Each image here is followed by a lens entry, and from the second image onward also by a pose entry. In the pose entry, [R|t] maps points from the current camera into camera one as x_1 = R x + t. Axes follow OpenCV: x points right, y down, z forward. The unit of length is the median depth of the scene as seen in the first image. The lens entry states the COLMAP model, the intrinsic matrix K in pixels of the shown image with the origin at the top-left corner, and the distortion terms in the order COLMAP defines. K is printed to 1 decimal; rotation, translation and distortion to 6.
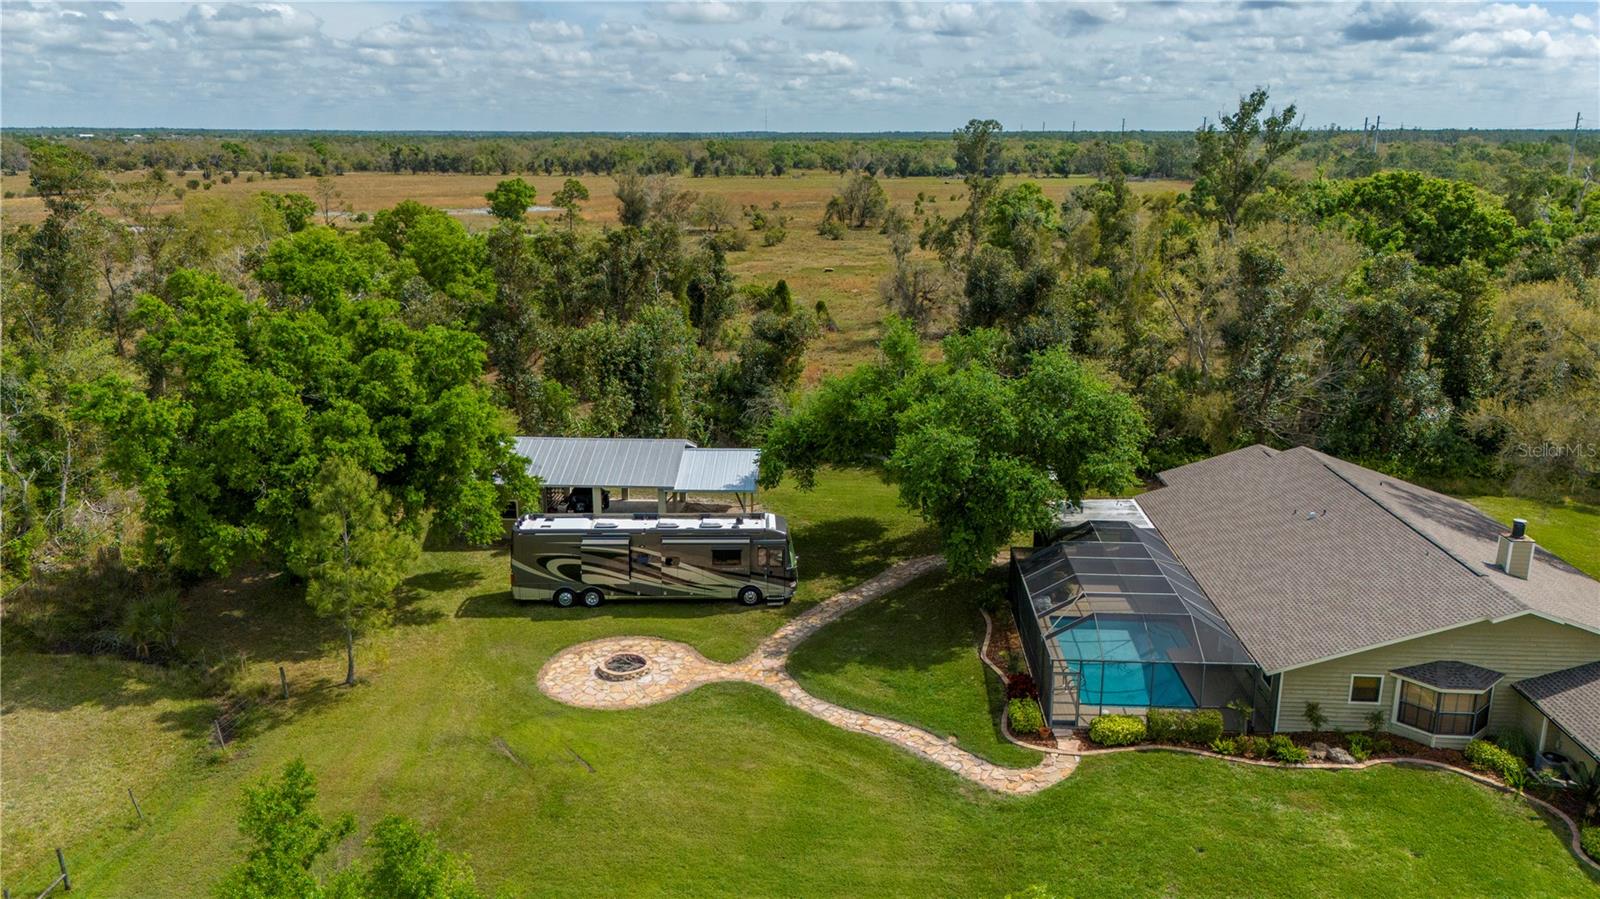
lens RADIAL K [[1186.9, 0, 796.6], [0, 1186.9, 447.1], [0, 0, 1]] dist [0.081248, -0.081701]
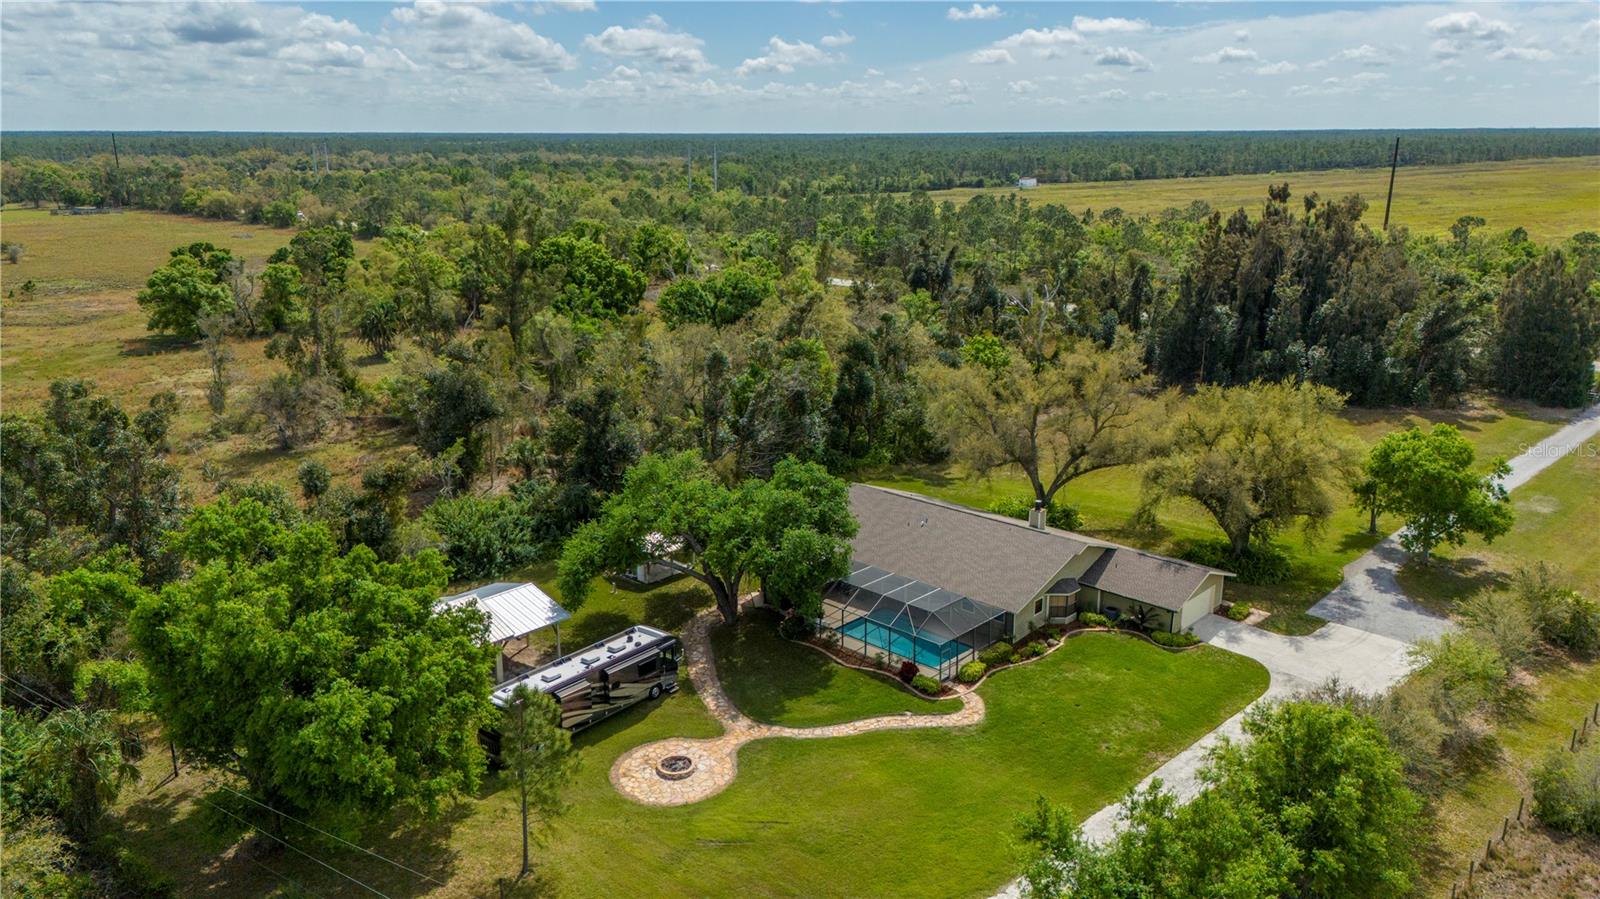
lens RADIAL K [[1169.1, 0, 795.0], [0, 1169.1, 448.3], [0, 0, 1]] dist [0.087694, -0.094417]
pose [[0.648005, -0.201234, 0.734571, -0.906694], [0.198794, 0.975720, 0.091930, -0.241585], [-0.735235, 0.086458, 0.672275, 0.002234]]
